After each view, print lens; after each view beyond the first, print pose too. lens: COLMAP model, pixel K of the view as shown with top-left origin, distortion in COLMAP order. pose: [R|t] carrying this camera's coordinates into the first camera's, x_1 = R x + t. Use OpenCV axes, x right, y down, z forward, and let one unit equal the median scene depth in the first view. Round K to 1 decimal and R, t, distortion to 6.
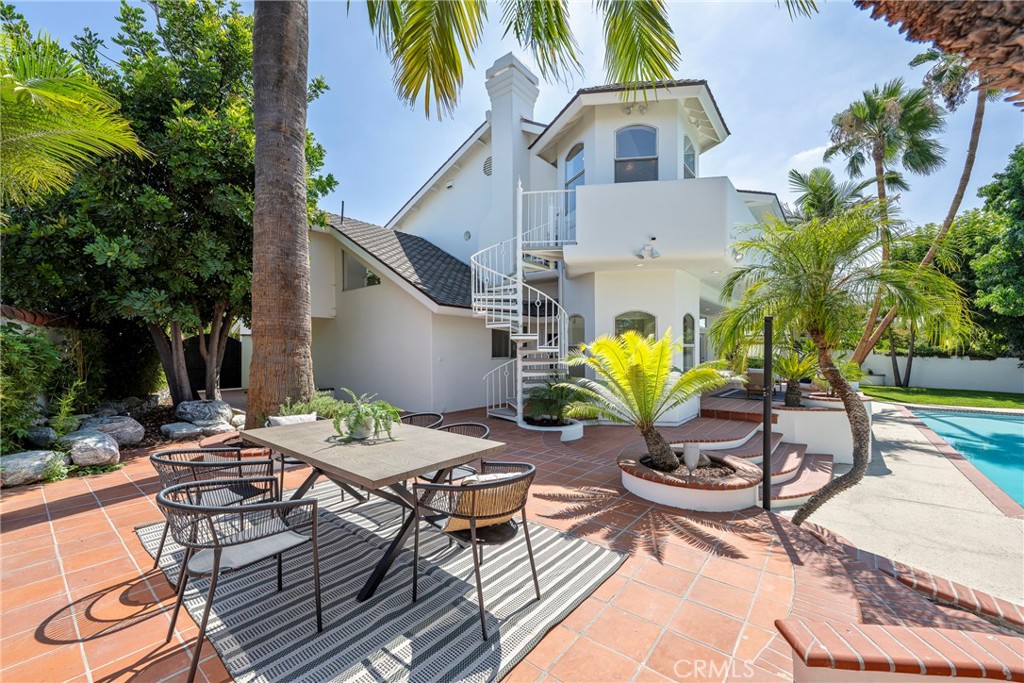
lens RADIAL K [[406.6, 0, 511.0], [0, 406.6, 344.2], [0, 0, 1]] dist [-0.000510, 0.000158]
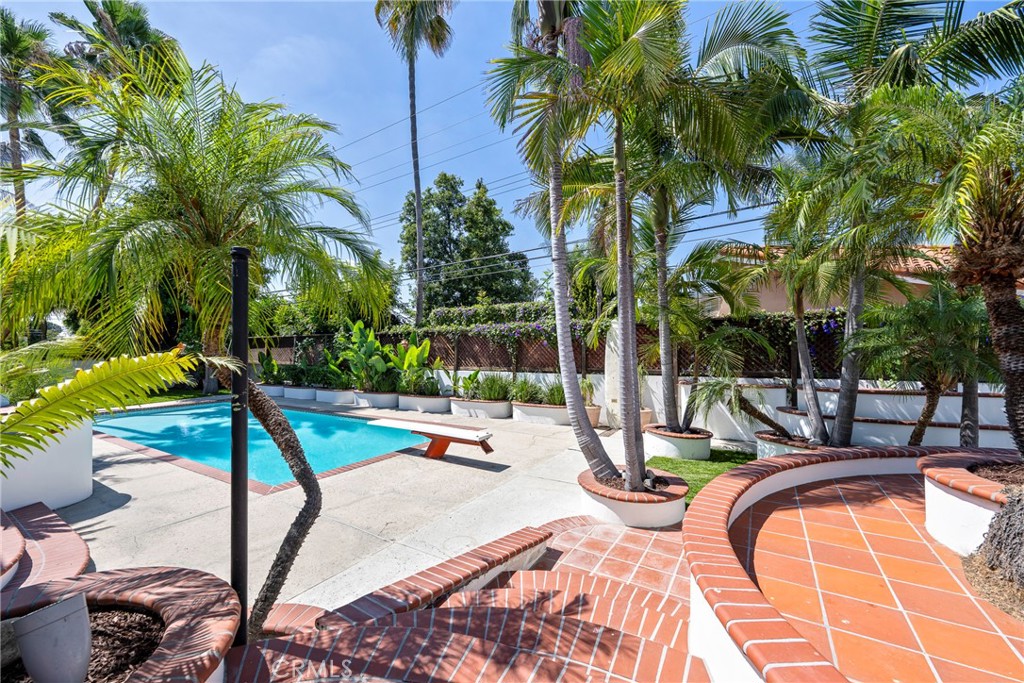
lens RADIAL K [[406.6, 0, 511.0], [0, 406.6, 344.2], [0, 0, 1]] dist [-0.000510, 0.000158]
pose [[-0.121442, 0.013497, 0.992507, 0.041269], [-0.002473, 0.999900, -0.013900, 0.022482], [-0.992595, -0.004143, -0.121397, 0.323716]]
